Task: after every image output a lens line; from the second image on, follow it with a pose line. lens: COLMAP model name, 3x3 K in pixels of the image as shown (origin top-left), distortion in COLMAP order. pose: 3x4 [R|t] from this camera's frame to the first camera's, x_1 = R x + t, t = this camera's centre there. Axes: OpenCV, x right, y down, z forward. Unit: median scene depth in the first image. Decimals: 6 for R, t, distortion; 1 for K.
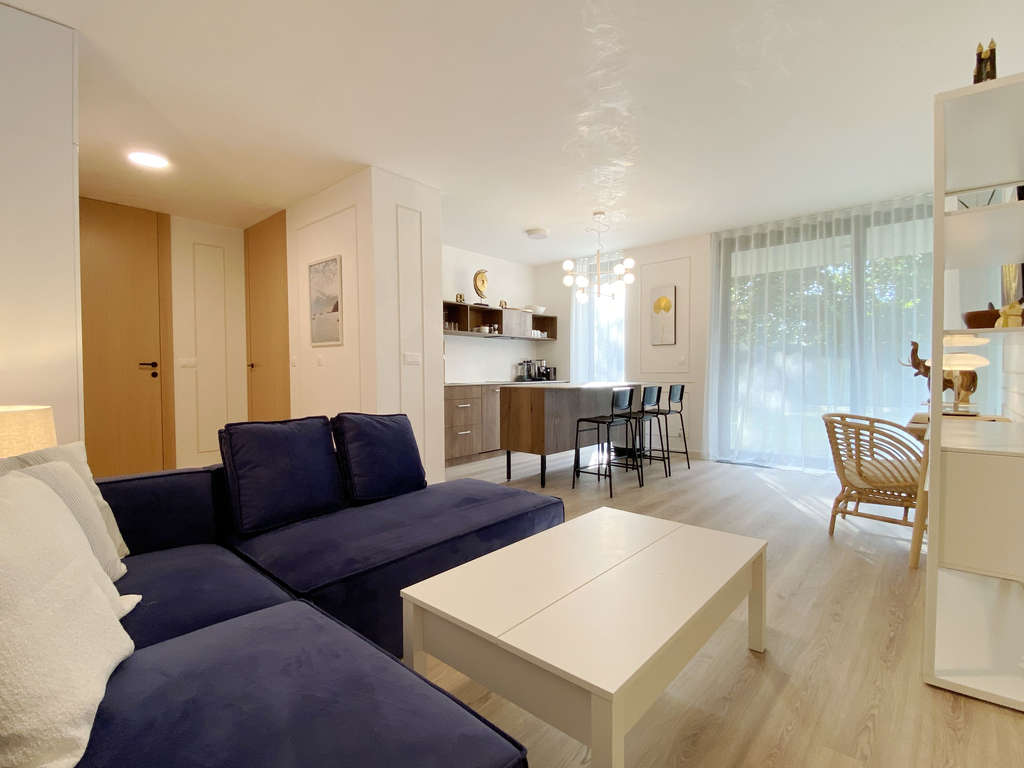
lens RADIAL K [[490.6, 0, 507.3], [0, 490.6, 388.8], [0, 0, 1]] dist [0.029206, -0.000963]
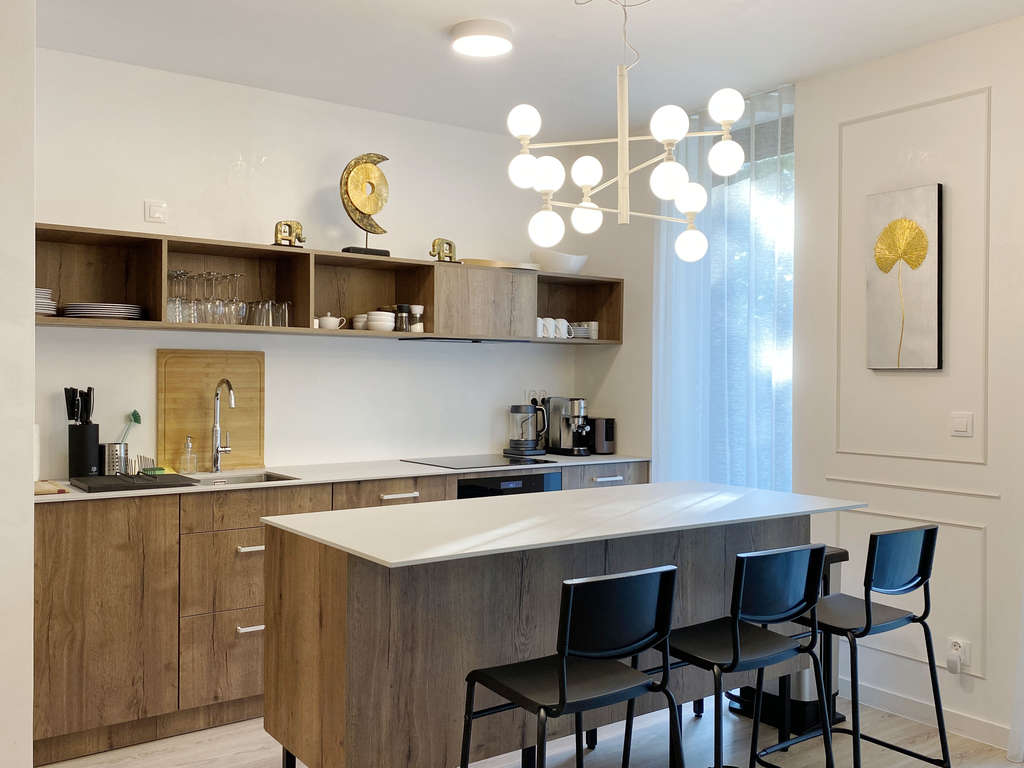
lens RADIAL K [[940.3, 0, 513.6], [0, 940.3, 383.4], [0, 0, 1]] dist [0.019405, 0.000000]
pose [[0.979961, 0.013660, -0.198722, 0.233950], [-0.019048, 0.999500, -0.025226, -0.073041], [0.198279, 0.028505, 0.979731, 0.428220]]
